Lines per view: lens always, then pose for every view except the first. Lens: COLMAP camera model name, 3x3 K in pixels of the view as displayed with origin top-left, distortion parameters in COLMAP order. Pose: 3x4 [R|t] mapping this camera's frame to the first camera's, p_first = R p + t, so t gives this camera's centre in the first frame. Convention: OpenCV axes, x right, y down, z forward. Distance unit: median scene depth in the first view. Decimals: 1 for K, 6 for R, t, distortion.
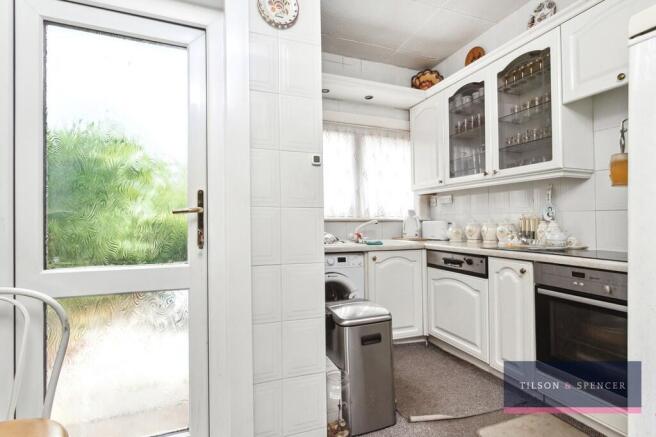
lens RADIAL K [[309.3, 0, 324.5], [0, 309.3, 208.4], [0, 0, 1]] dist [0.002028, 0.000470]
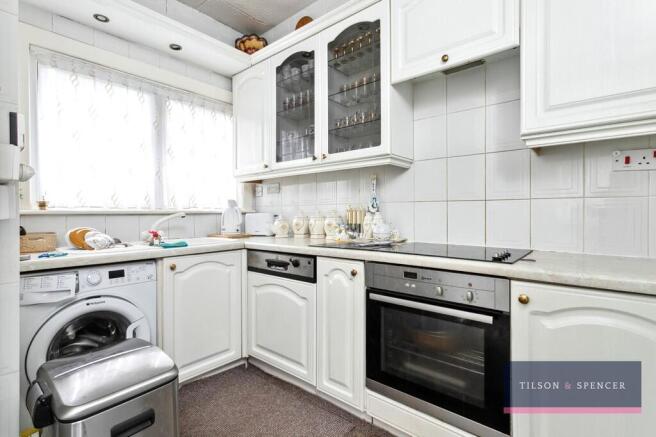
lens RADIAL K [[309.3, 0, 324.5], [0, 309.3, 208.4], [0, 0, 1]] dist [0.002028, 0.000470]
pose [[0.865309, 0.001774, 0.501236, 0.110682], [-0.014051, 0.999687, 0.020718, 0.009325], [-0.501042, -0.024971, 0.865063, 0.230740]]
